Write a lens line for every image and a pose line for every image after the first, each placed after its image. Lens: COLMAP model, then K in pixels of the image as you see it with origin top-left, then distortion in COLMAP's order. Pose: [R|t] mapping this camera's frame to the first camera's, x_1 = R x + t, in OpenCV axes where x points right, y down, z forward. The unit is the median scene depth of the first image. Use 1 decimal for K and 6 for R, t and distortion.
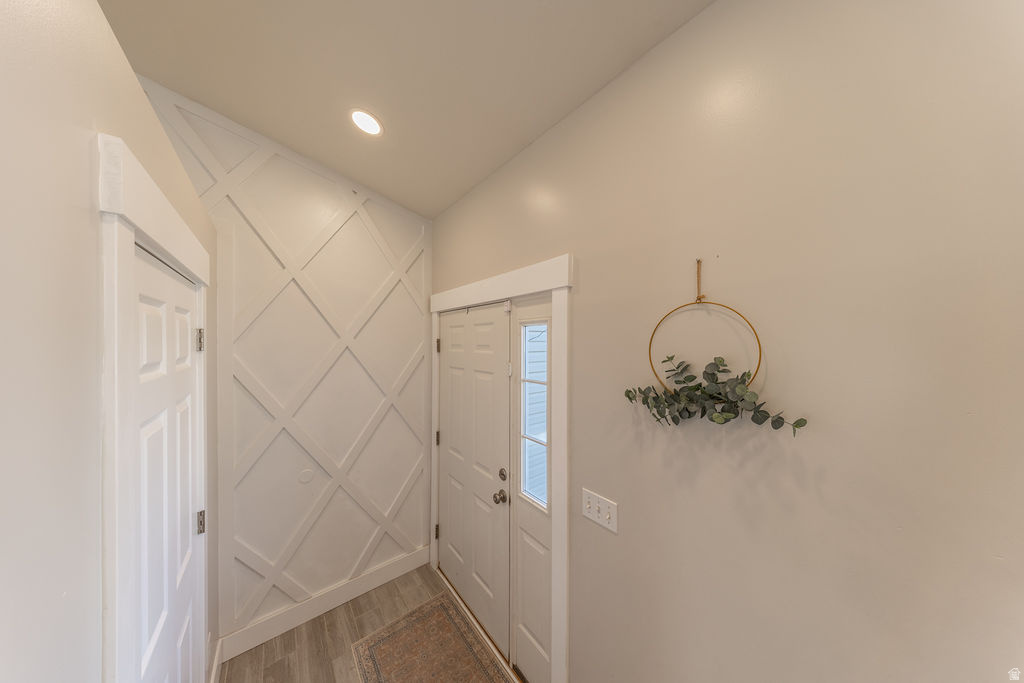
lens RADIAL K [[291.3, 0, 511.1], [0, 291.3, 345.9], [0, 0, 1]] dist [-0.005687, 0.000261]
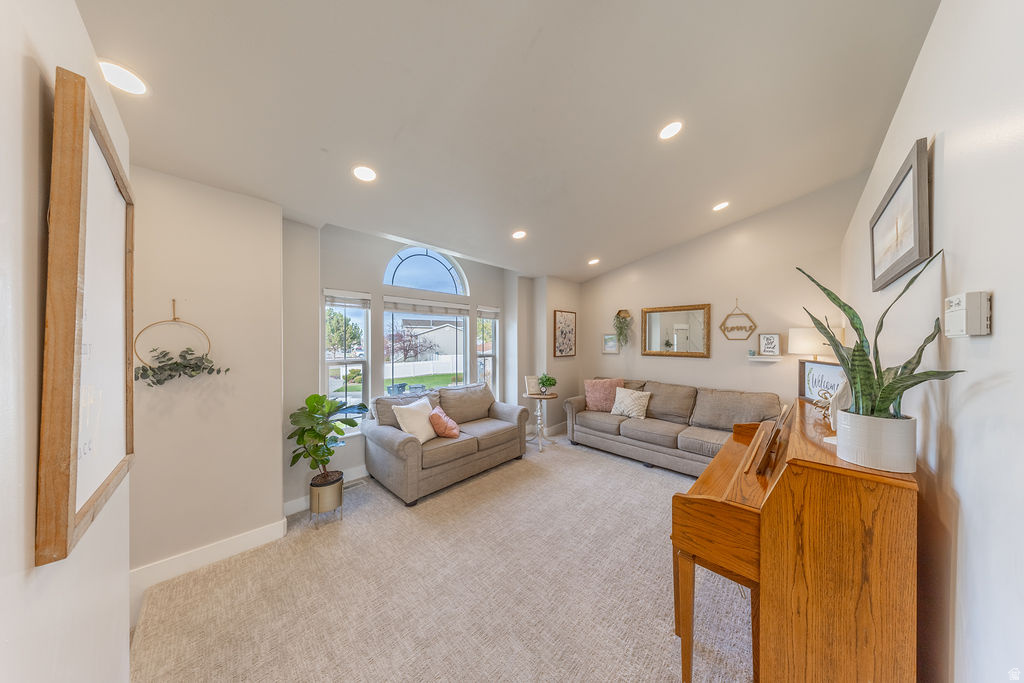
lens RADIAL K [[291.3, 0, 508.6], [0, 291.3, 344.1], [0, 0, 1]] dist [-0.005687, 0.000261]
pose [[-0.078824, -0.018805, 0.996711, -1.452655], [0.000771, 0.999821, 0.018925, -0.024284], [-0.996888, 0.002260, -0.078795, -1.080946]]
